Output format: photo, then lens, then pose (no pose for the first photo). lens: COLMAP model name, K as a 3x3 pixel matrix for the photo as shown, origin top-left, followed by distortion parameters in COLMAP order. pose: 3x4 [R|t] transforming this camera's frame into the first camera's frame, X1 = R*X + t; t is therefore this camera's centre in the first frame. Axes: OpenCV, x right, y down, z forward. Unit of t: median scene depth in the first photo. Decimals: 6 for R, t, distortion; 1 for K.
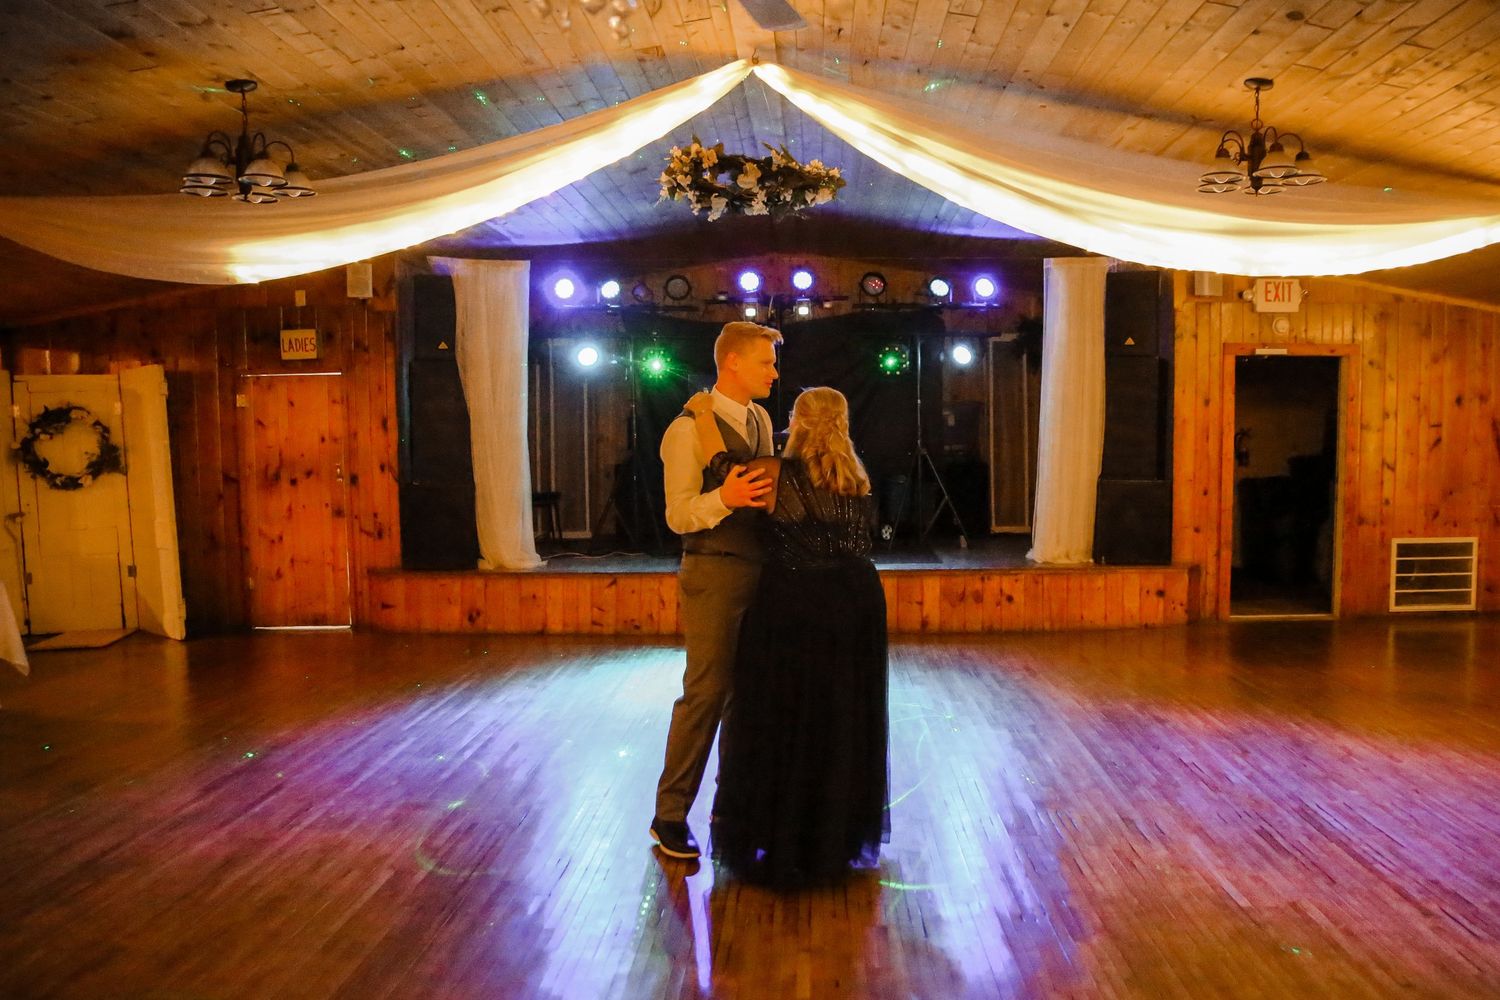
lens RADIAL K [[1141.8, 0, 820.8], [0, 1141.8, 506.1], [0, 0, 1]] dist [-0.140727, 0.103647]
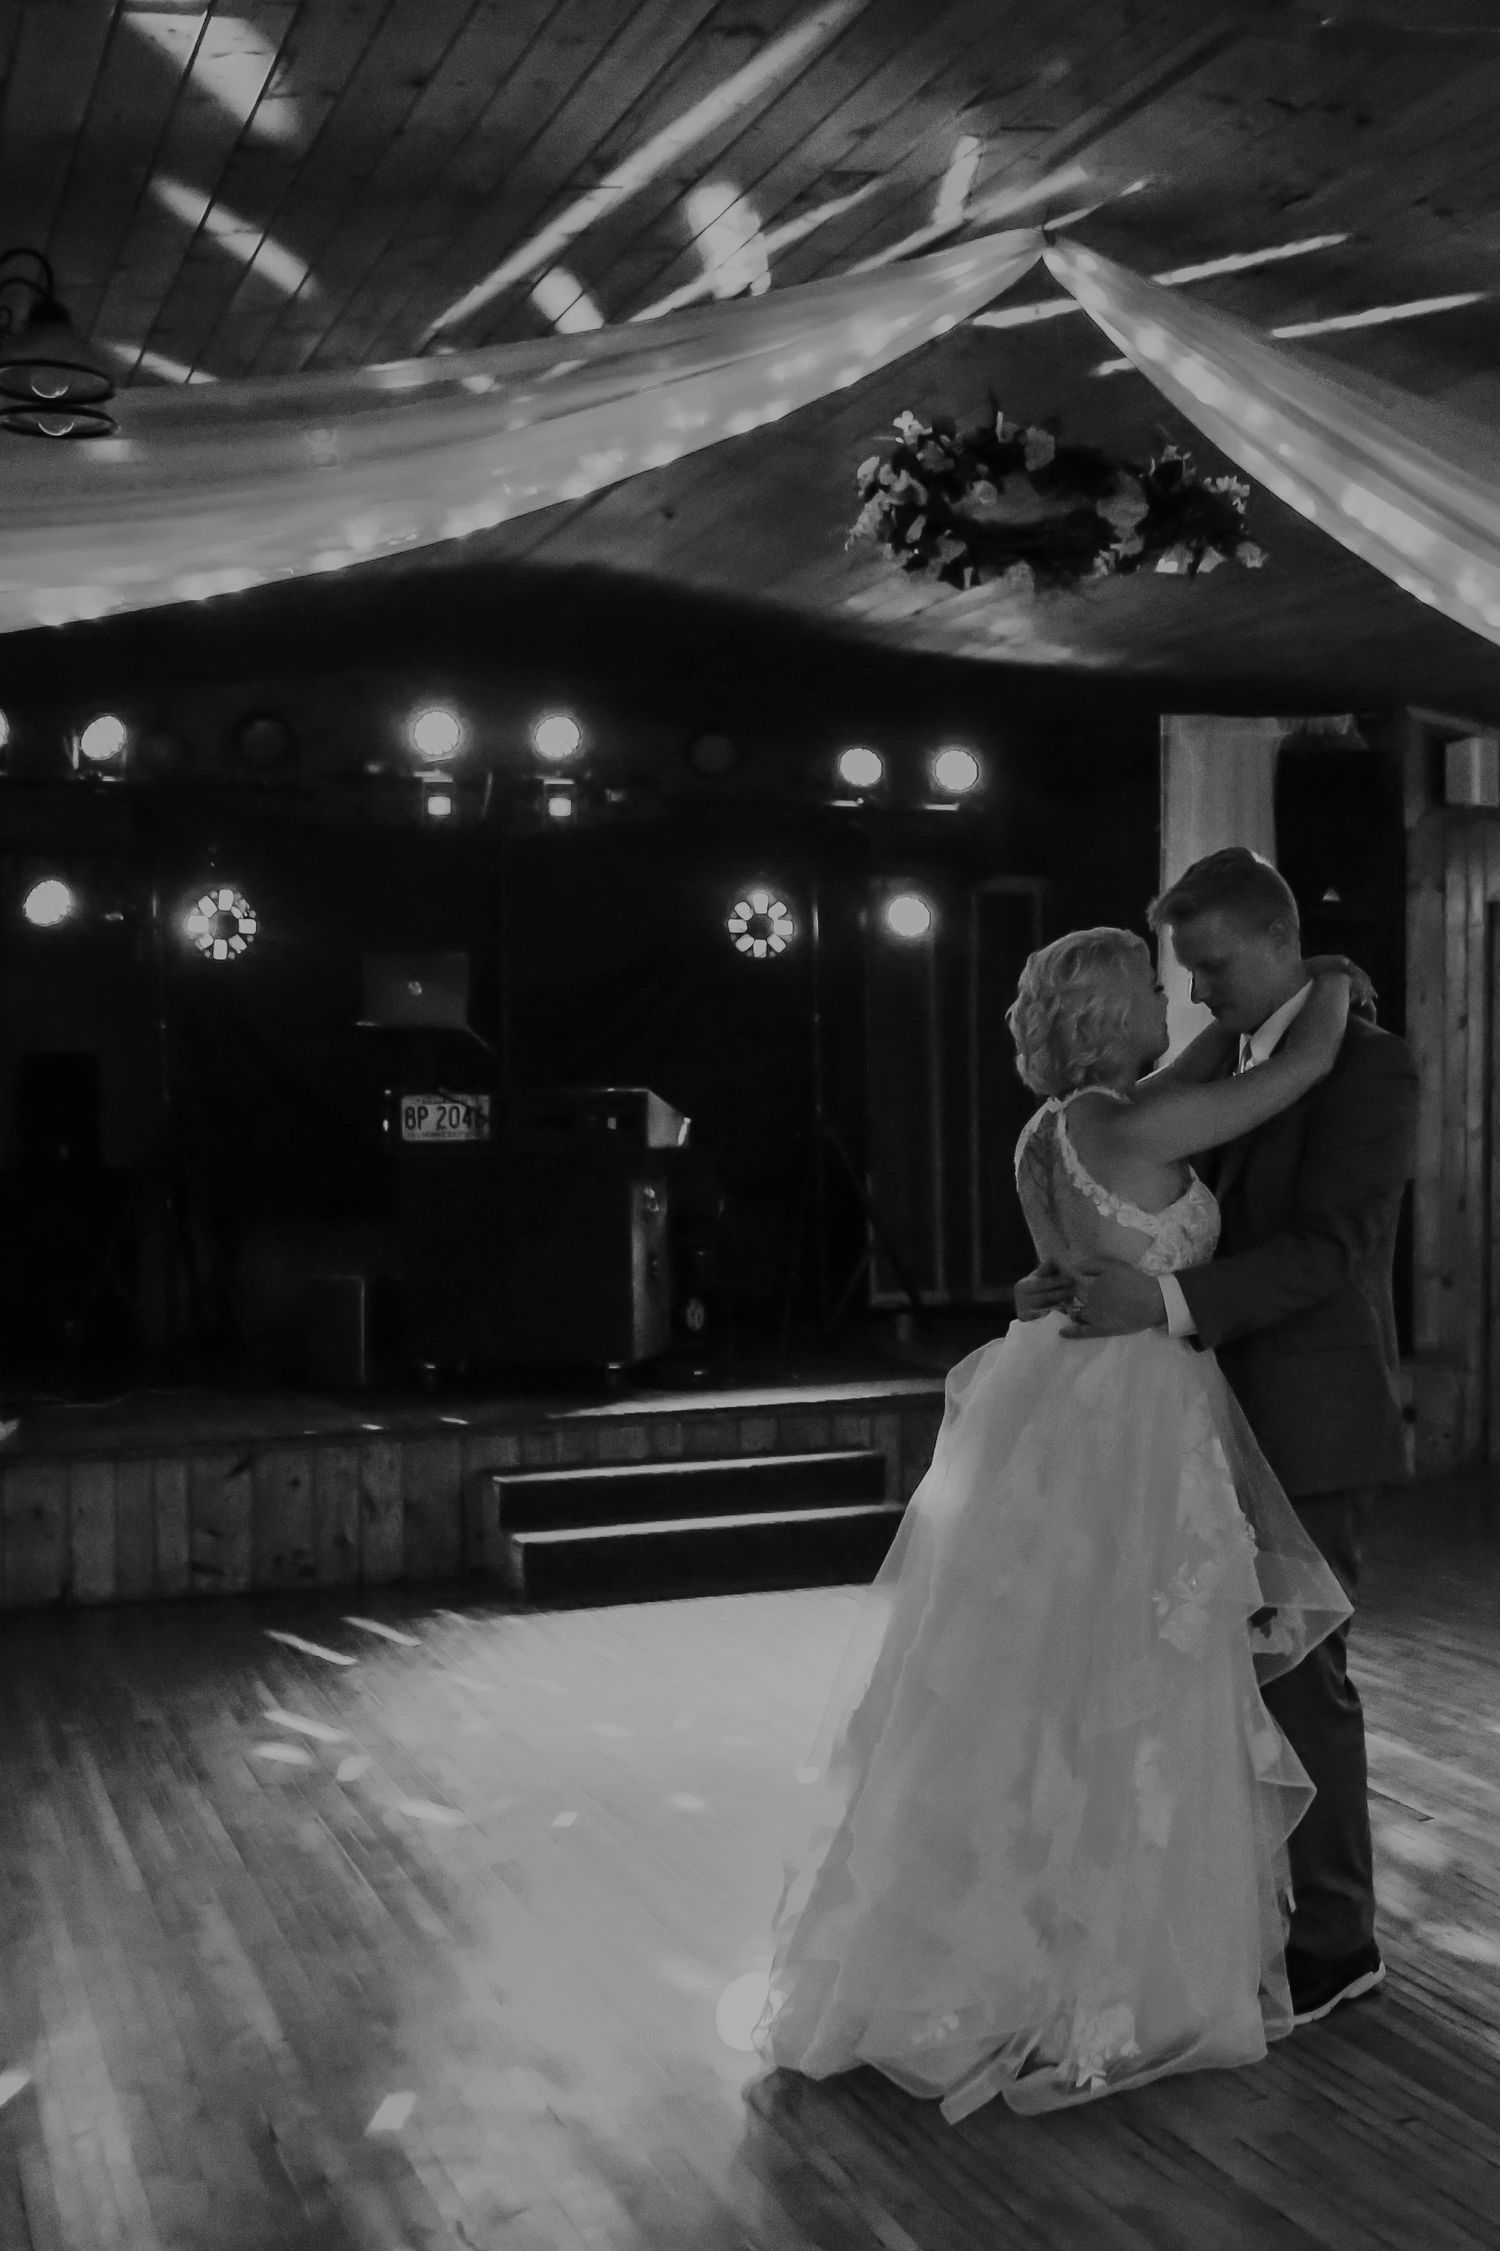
lens RADIAL K [[2509.1, 0, 922.8], [0, 2509.1, 1151.2], [0, 0, 1]] dist [-0.086054, 0.016299]
pose [[0.917469, -0.014648, 0.397538, -0.314097], [0.030503, 0.998970, -0.033589, -0.006096], [-0.396636, 0.042943, 0.916971, 0.093602]]
